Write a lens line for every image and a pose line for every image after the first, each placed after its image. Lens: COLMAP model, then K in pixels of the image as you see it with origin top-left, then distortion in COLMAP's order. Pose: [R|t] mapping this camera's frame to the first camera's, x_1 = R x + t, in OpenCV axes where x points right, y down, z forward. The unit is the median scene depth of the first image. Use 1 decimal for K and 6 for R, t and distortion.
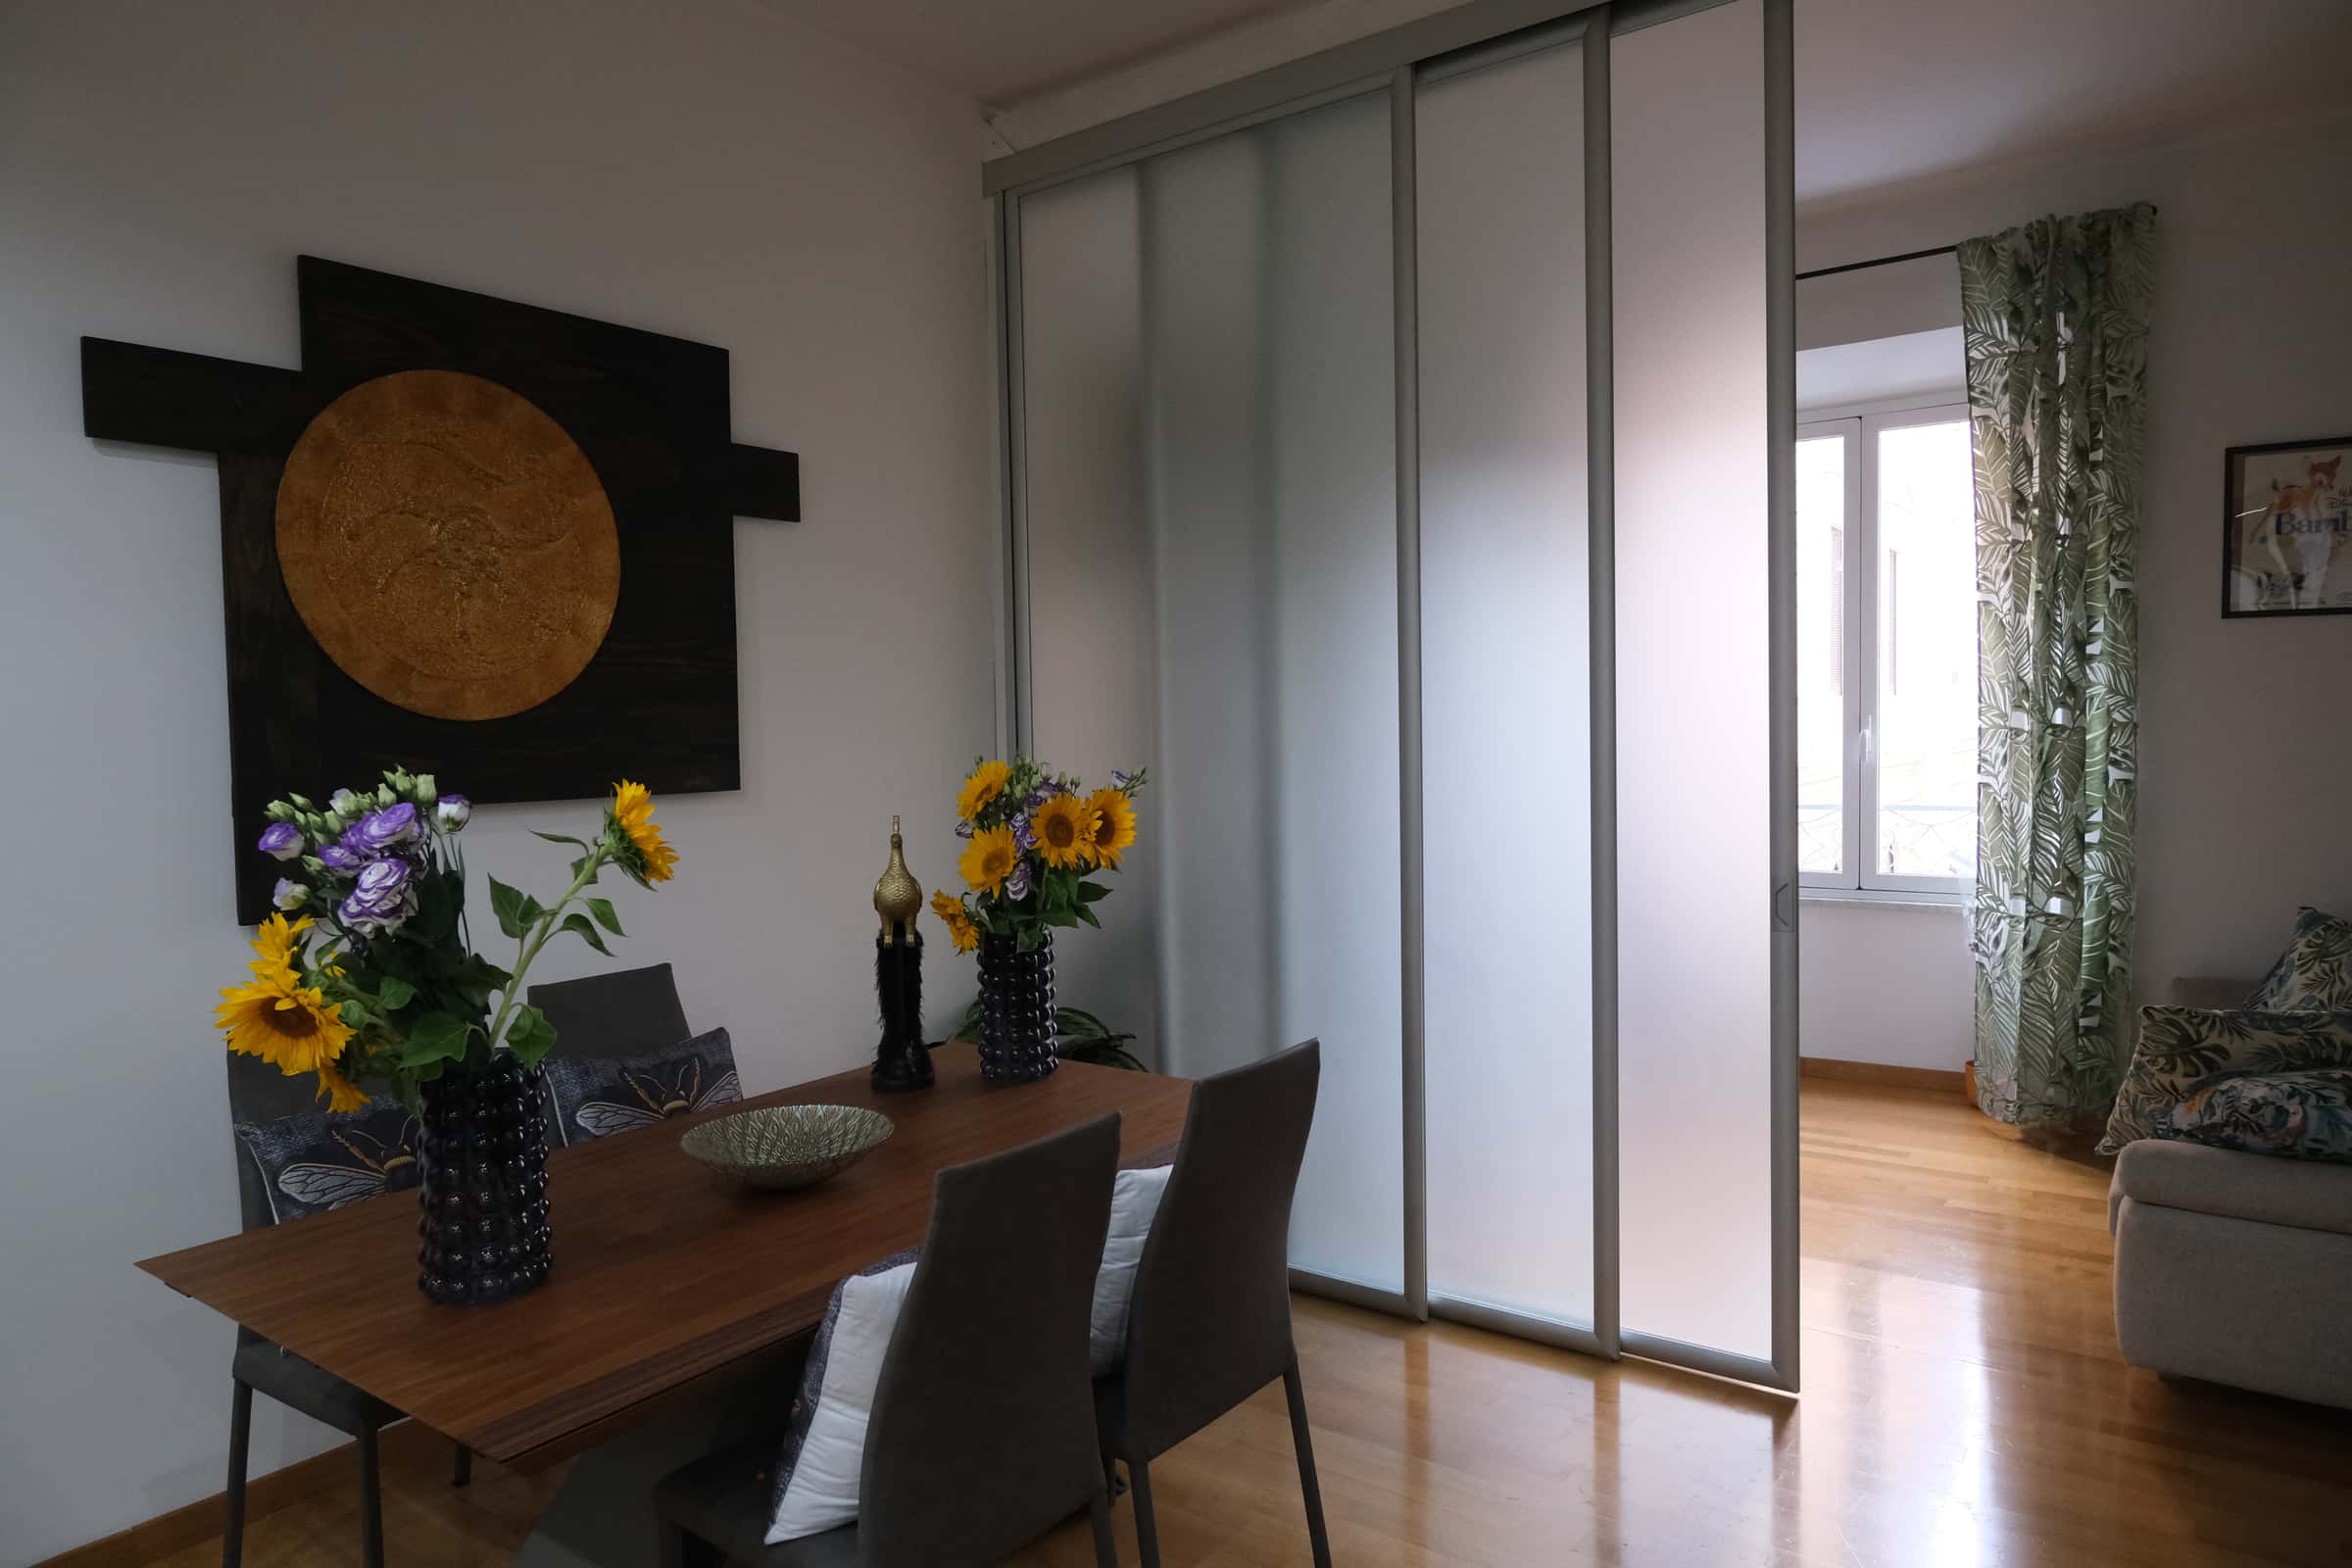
lens RADIAL K [[1478.1, 0, 1176.1], [0, 1478.1, 777.5], [0, 0, 1]] dist [-0.026744, 0.030418]
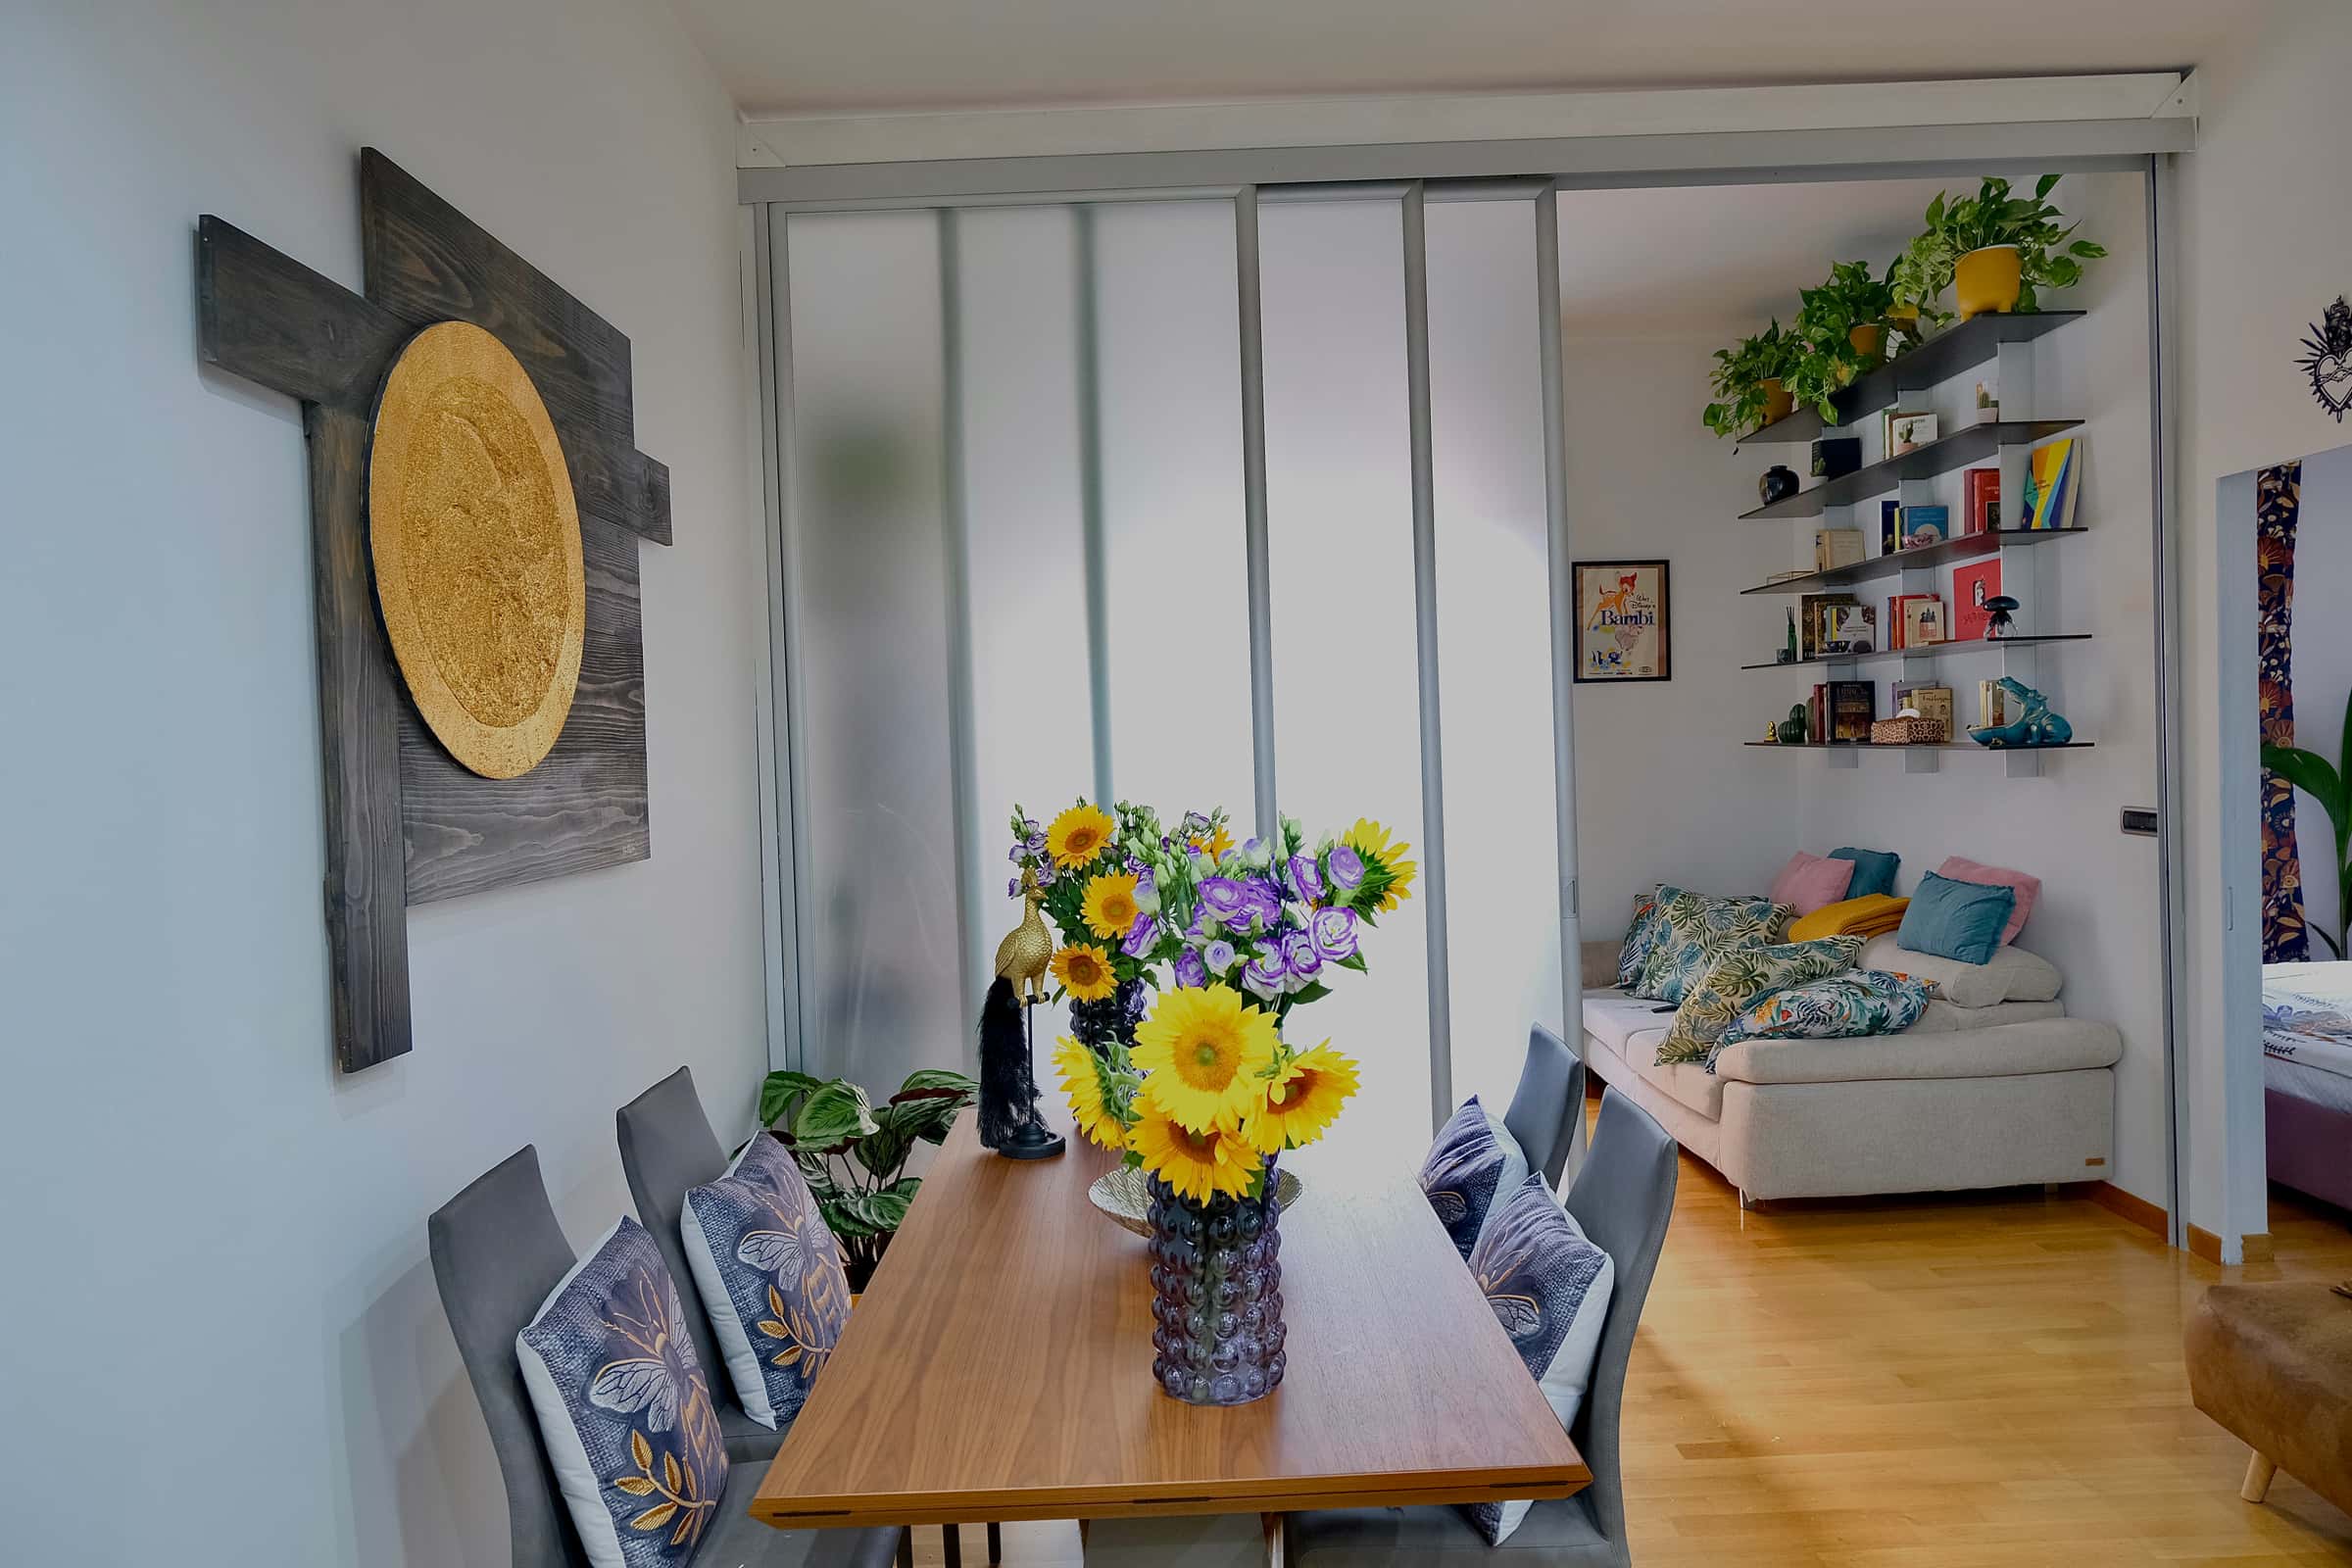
lens RADIAL K [[1472.7, 0, 1176.0], [0, 1472.7, 784.0], [0, 0, 1]] dist [-0.016520, 0.007004]
pose [[0.800318, -0.025754, 0.599023, -0.575960], [0.046570, 0.998729, -0.019280, -0.004353], [-0.597765, 0.043327, 0.800500, 0.150977]]
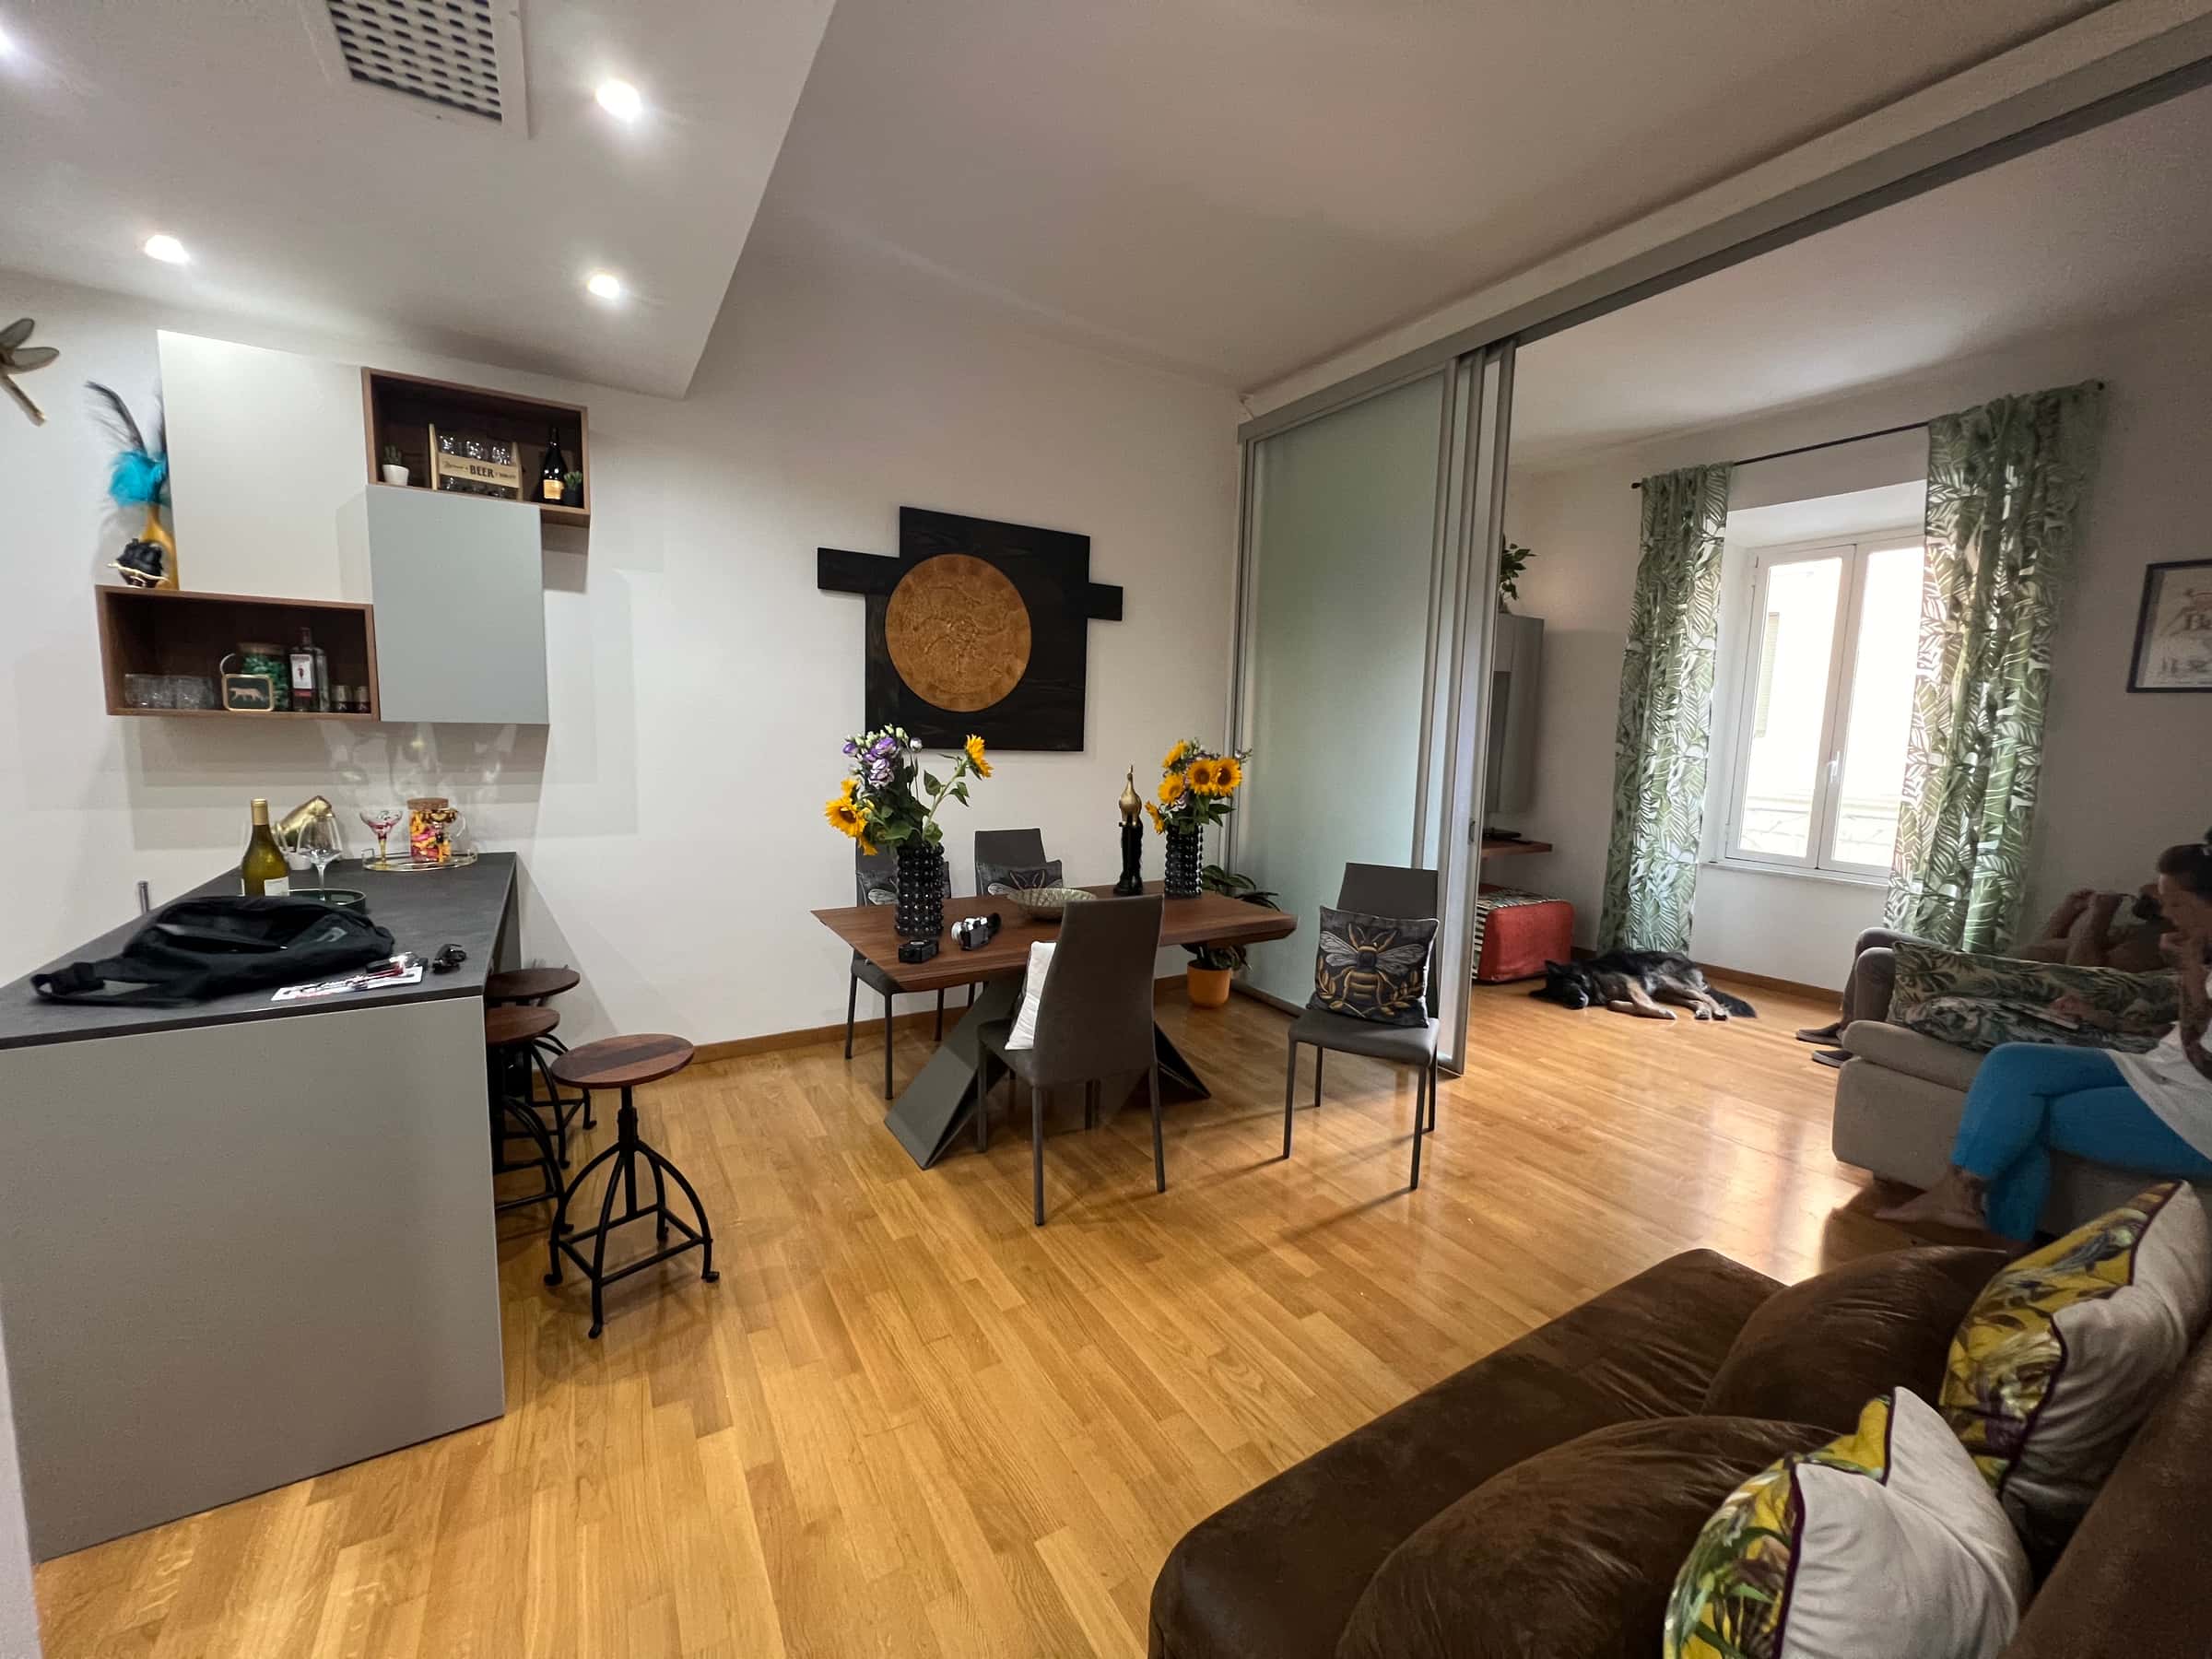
lens RADIAL K [[881.8, 0, 1099.1], [0, 881.8, 826.6], [0, 0, 1]] dist [-0.001073, -0.000211]
pose [[0.922655, 0.088956, -0.375227, 0.209194], [-0.063262, 0.994763, 0.080273, 0.012761], [0.380403, -0.050327, 0.923451, -0.153942]]
